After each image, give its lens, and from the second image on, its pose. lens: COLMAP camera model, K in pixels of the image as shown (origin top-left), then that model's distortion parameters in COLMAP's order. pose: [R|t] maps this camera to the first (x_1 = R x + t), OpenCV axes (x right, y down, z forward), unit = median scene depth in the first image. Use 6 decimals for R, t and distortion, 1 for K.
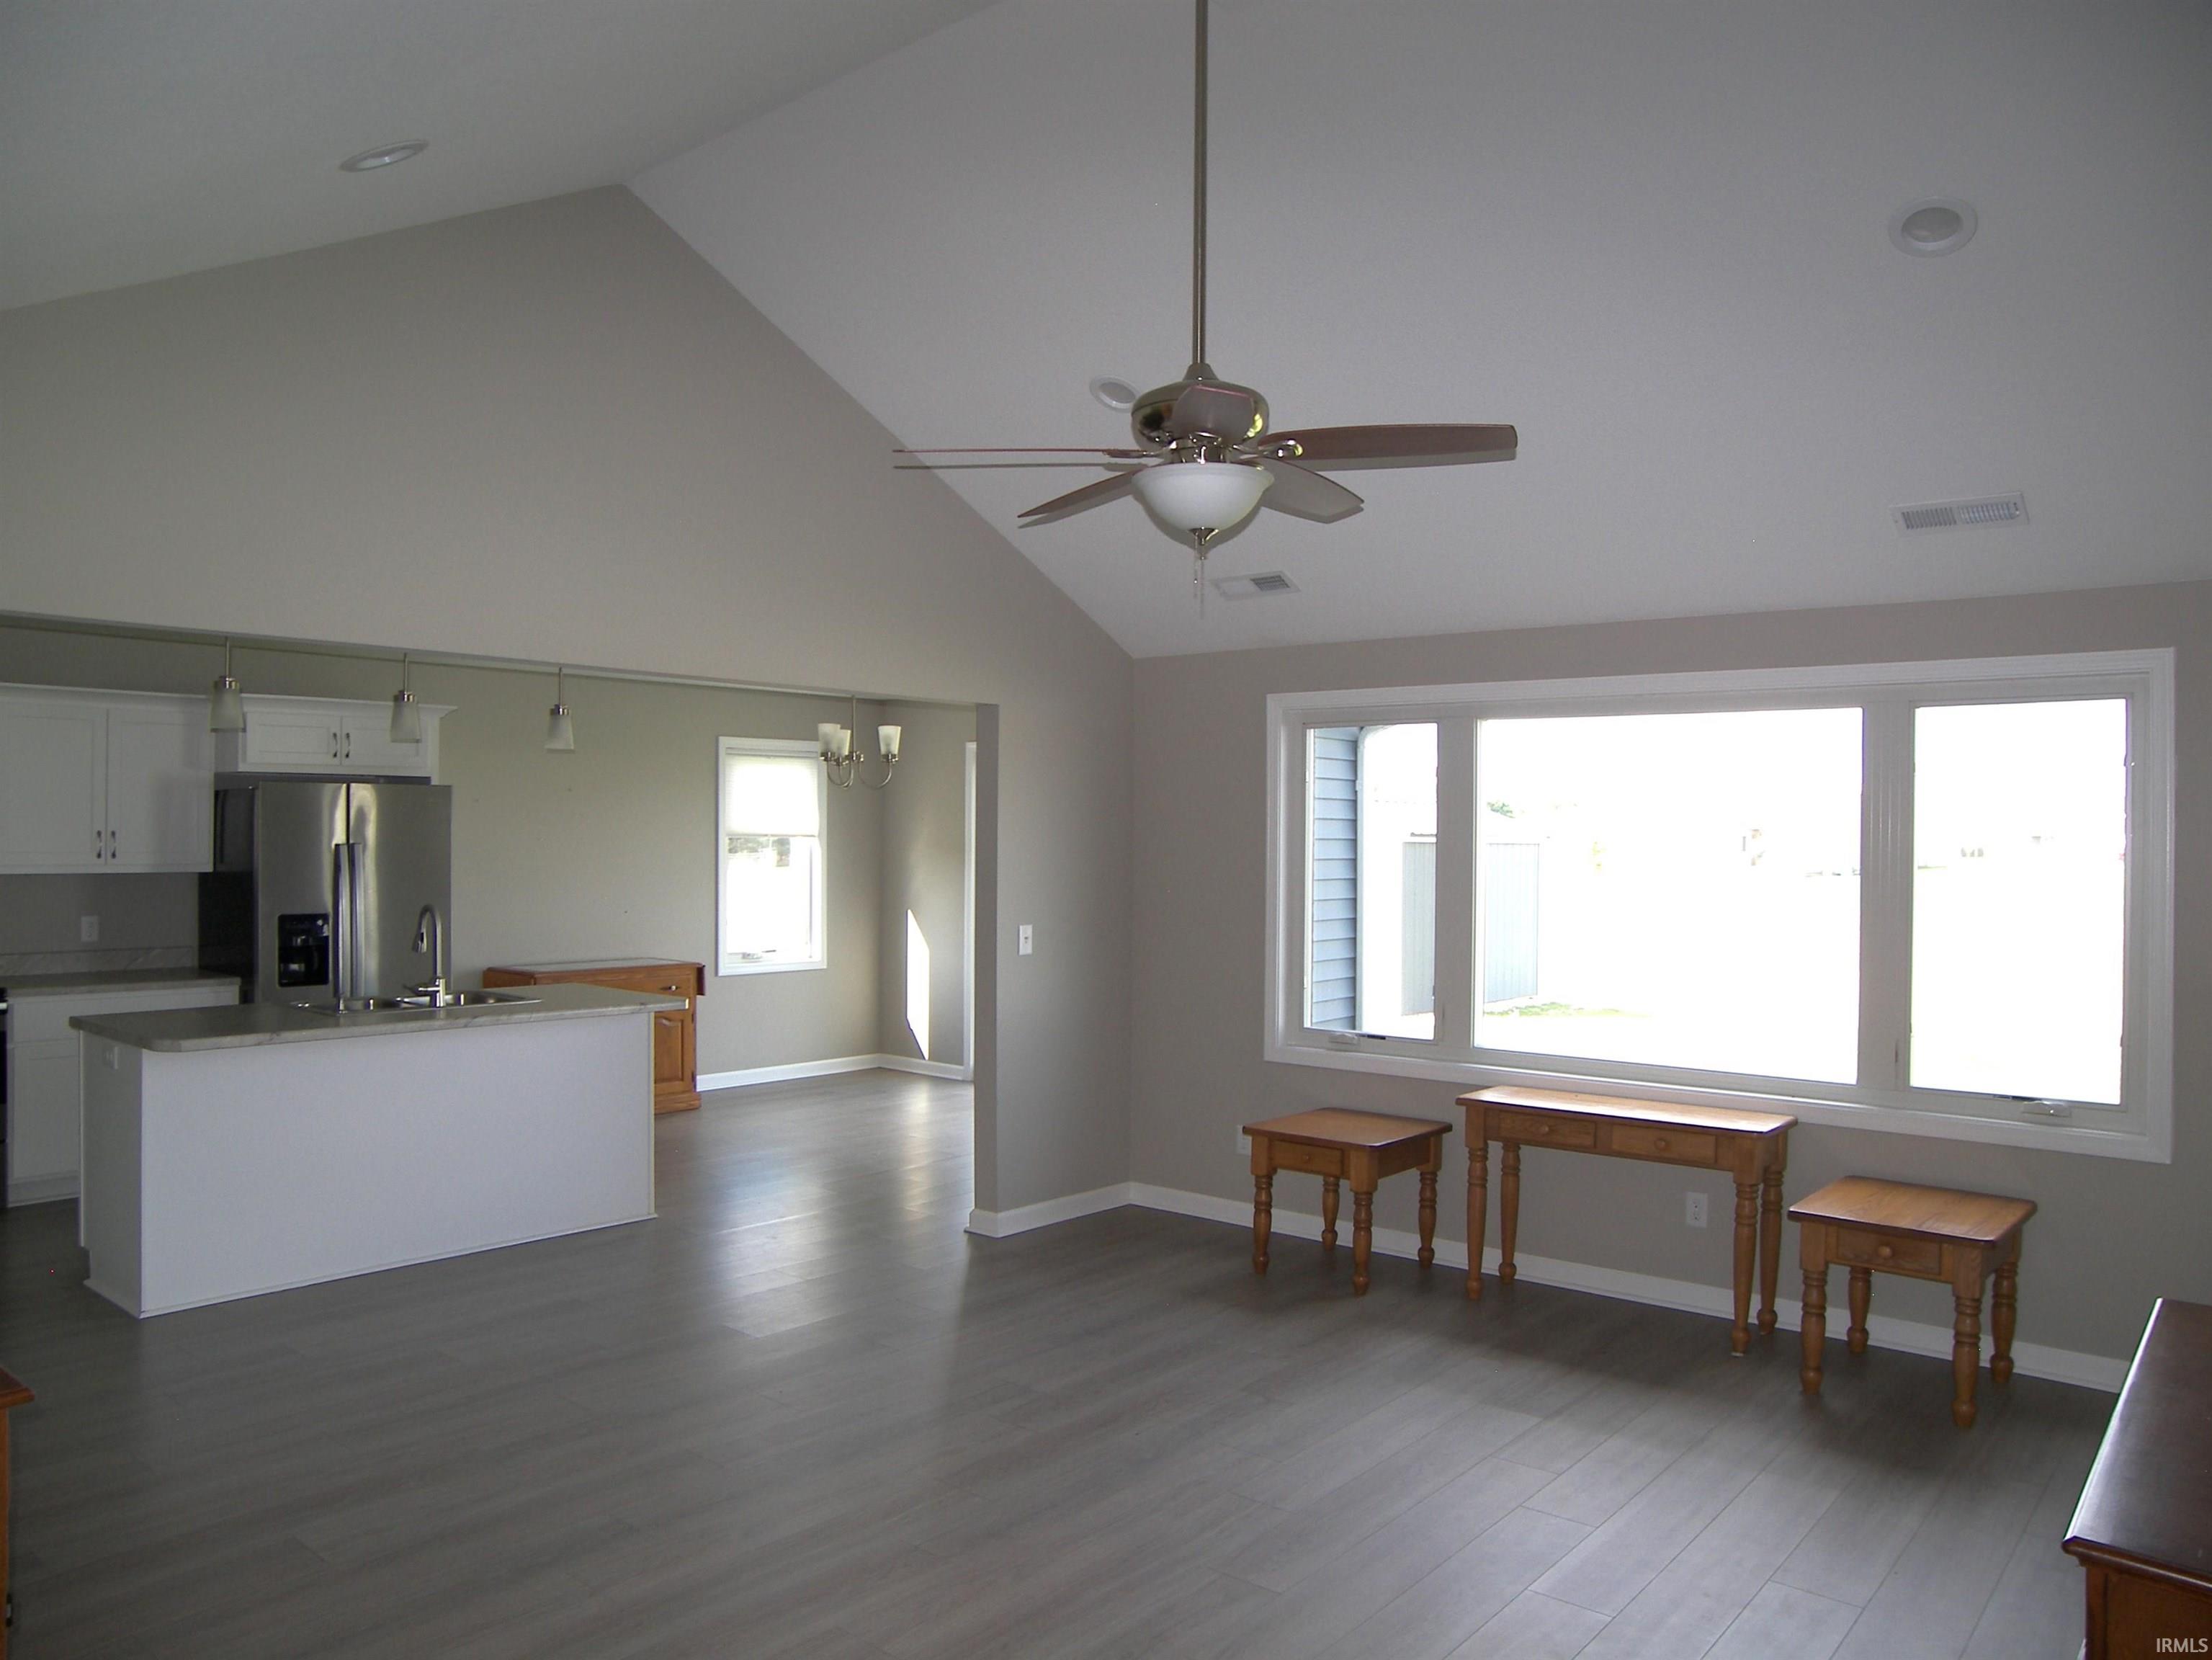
lens RADIAL K [[1547.1, 0, 1099.8], [0, 1547.1, 837.3], [0, 0, 1]] dist [-0.120674, 0.066720]
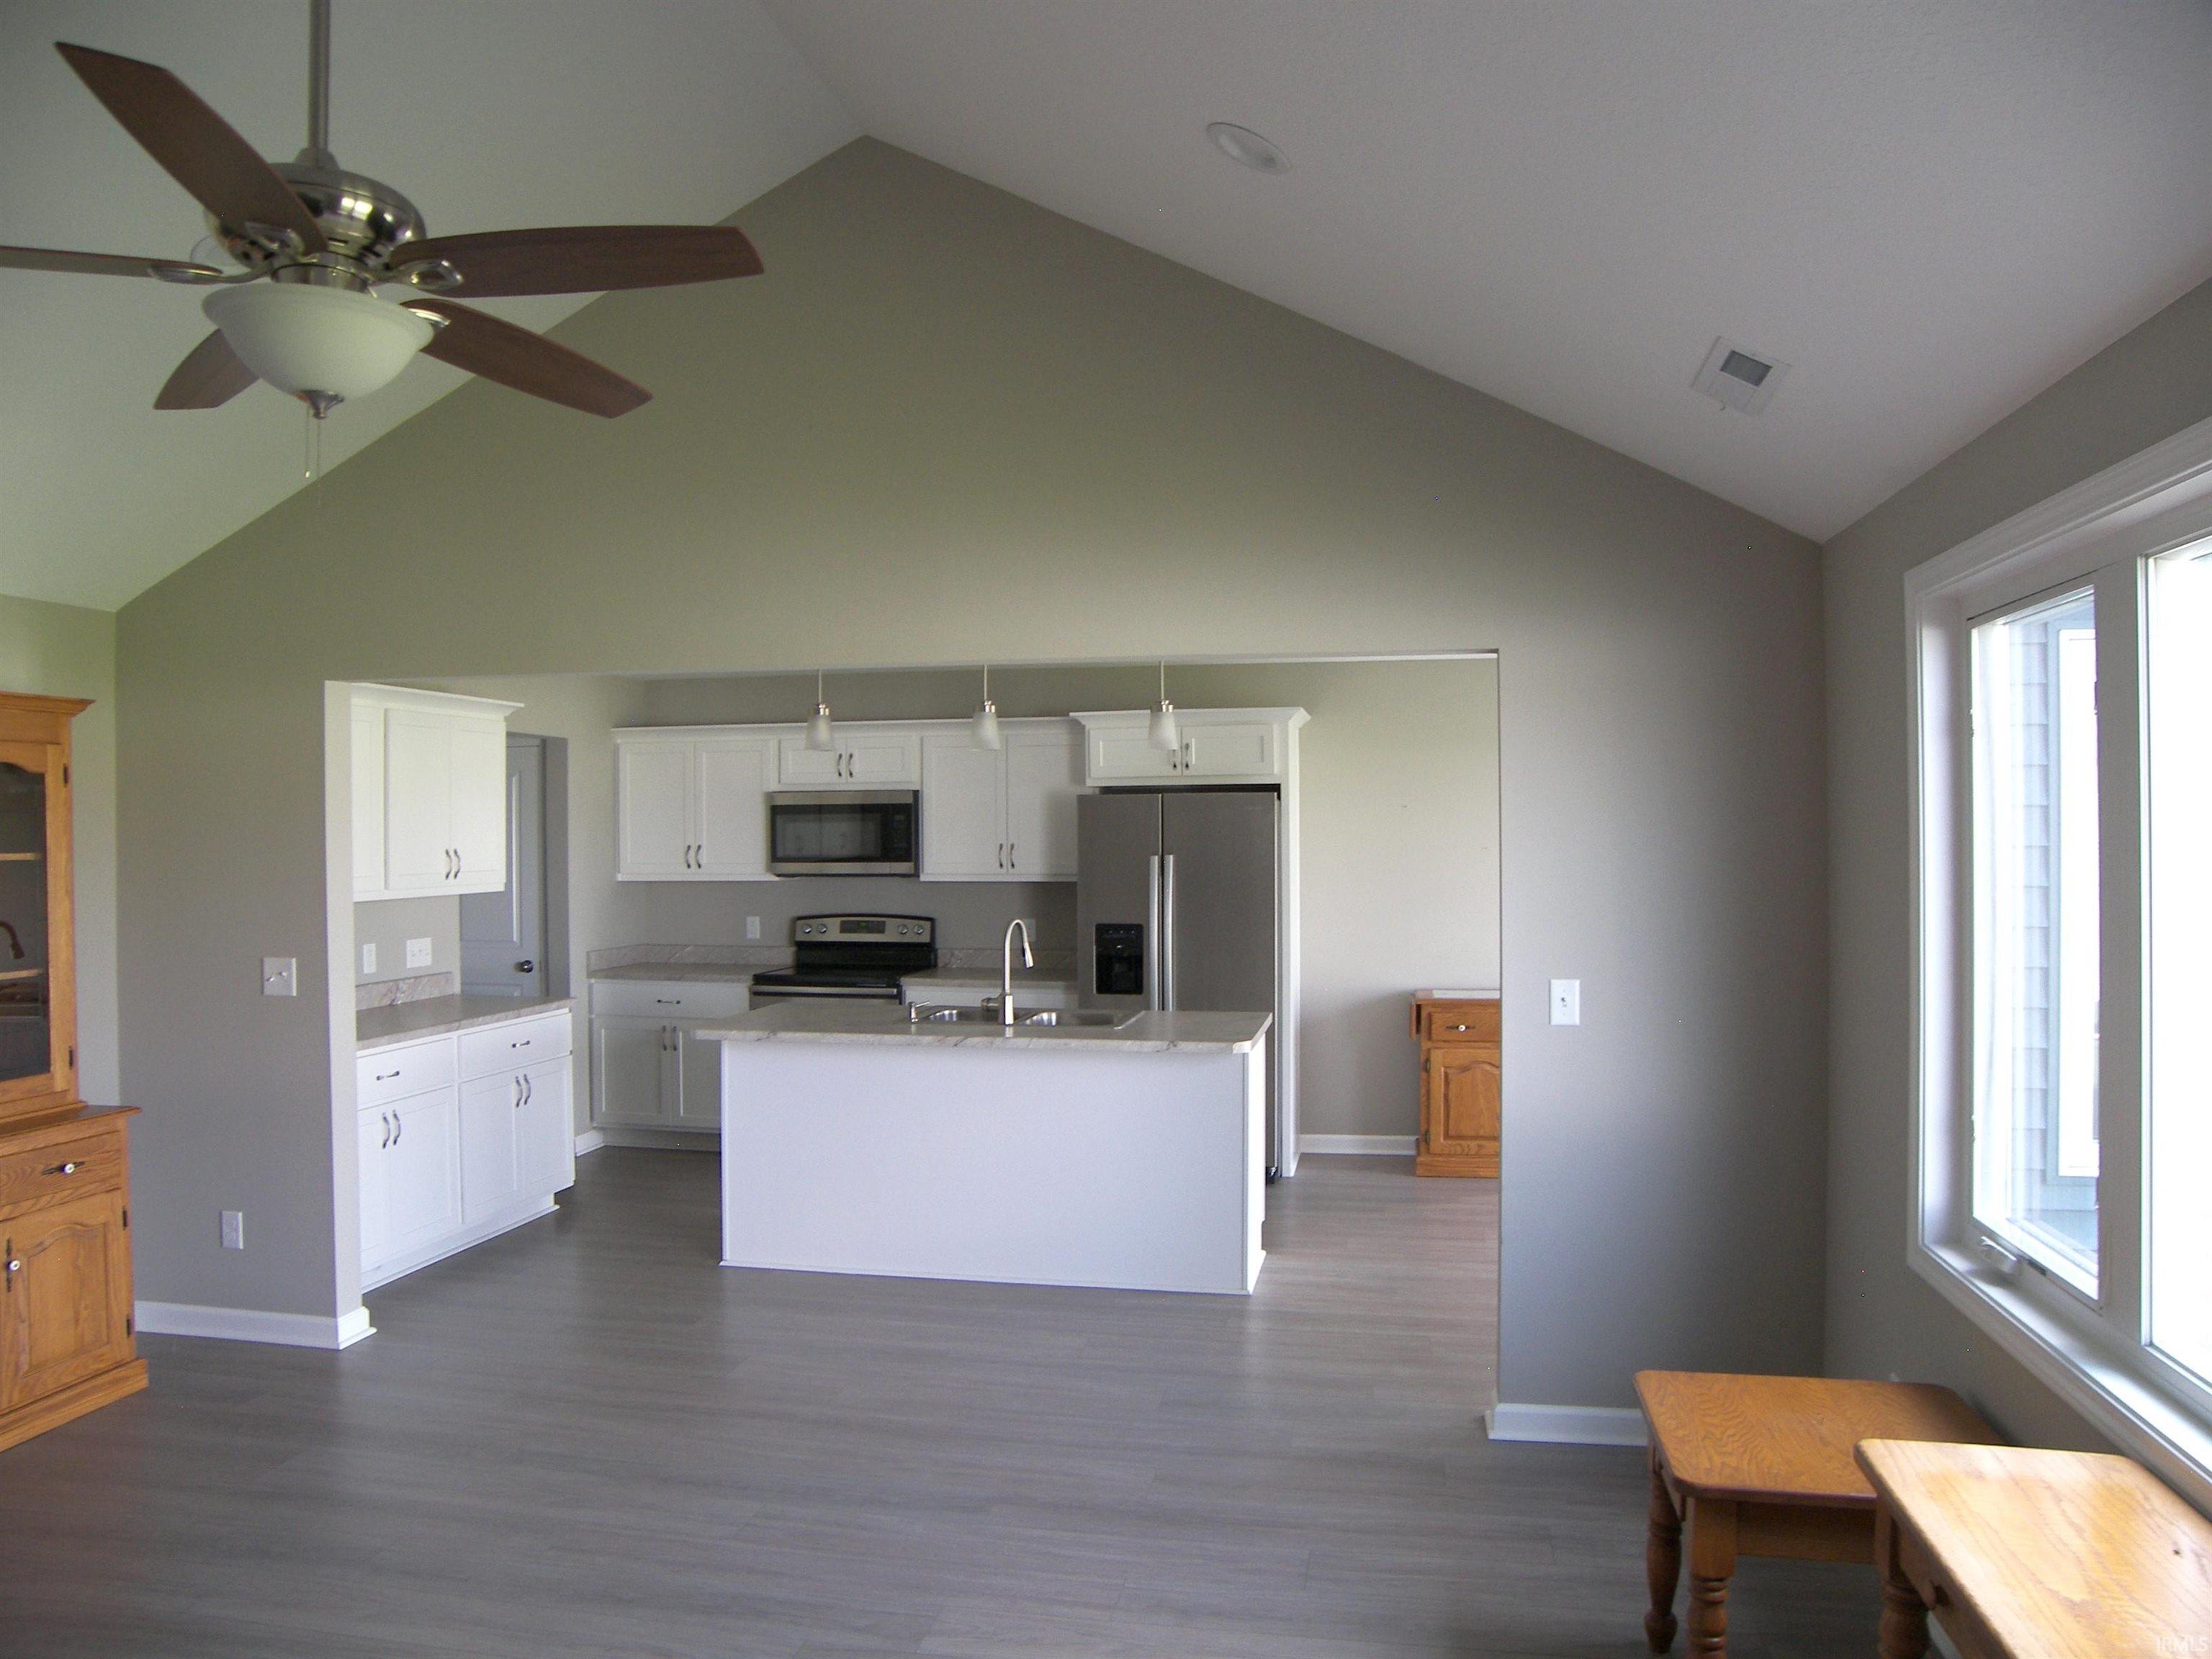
lens RADIAL K [[1586.6, 0, 1105.6], [0, 1586.6, 839.8], [0, 0, 1]] dist [-0.017660, -0.002818]
pose [[0.496301, -0.007962, -0.868114, 0.439025], [0.005412, 0.999967, -0.006077, 0.000581], [0.868133, -0.001682, 0.496328, 0.499511]]
